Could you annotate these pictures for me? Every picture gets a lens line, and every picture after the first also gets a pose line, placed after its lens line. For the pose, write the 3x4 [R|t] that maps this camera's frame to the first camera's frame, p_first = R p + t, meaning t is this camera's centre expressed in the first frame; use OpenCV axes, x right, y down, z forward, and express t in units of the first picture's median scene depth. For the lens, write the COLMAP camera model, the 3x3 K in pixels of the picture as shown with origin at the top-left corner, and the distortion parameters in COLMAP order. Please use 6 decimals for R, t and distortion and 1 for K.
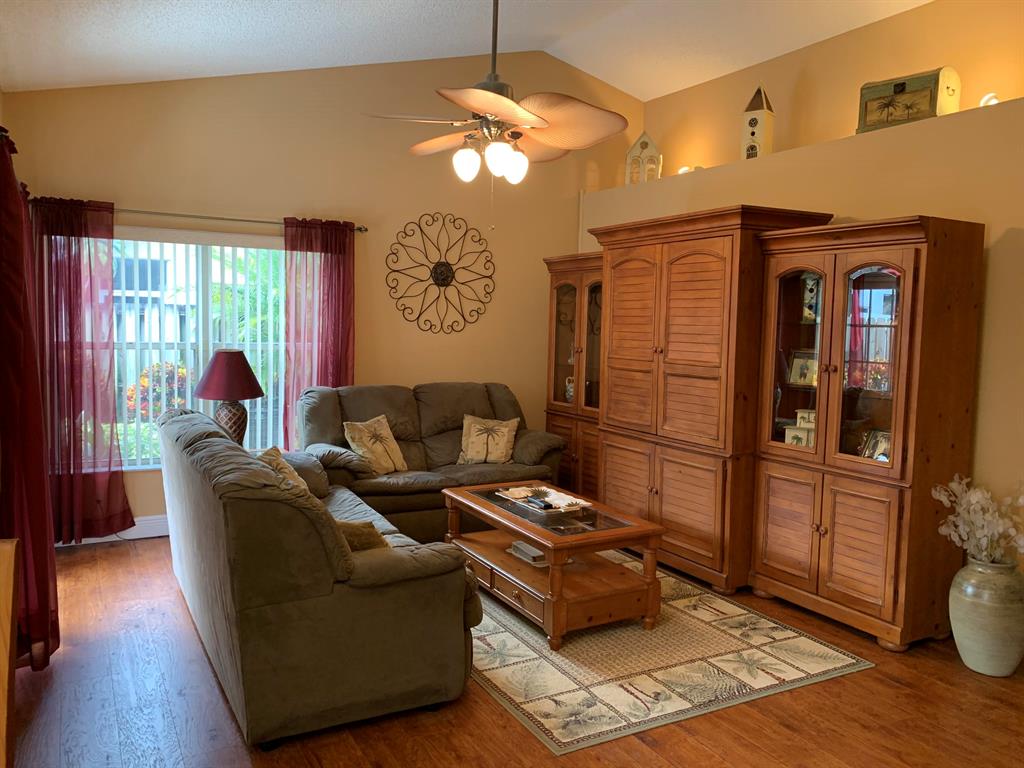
lens RADIAL K [[792.0, 0, 510.4], [0, 792.0, 381.8], [0, 0, 1]] dist [0.059164, -0.076740]
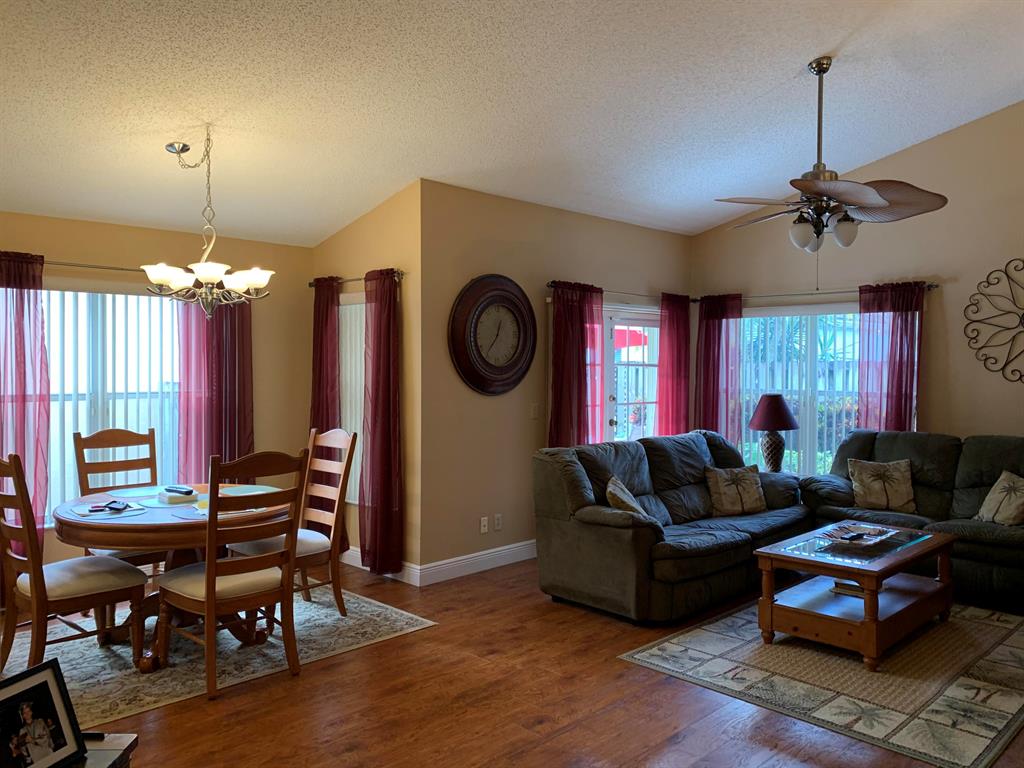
lens RADIAL K [[792.0, 0, 505.5], [0, 792.0, 378.2], [0, 0, 1]] dist [0.059164, -0.076740]
pose [[0.262271, -0.005138, -0.964981, 1.035360], [-0.077647, 0.996631, -0.026410, 0.006142], [0.961865, 0.081854, 0.260988, 0.269463]]
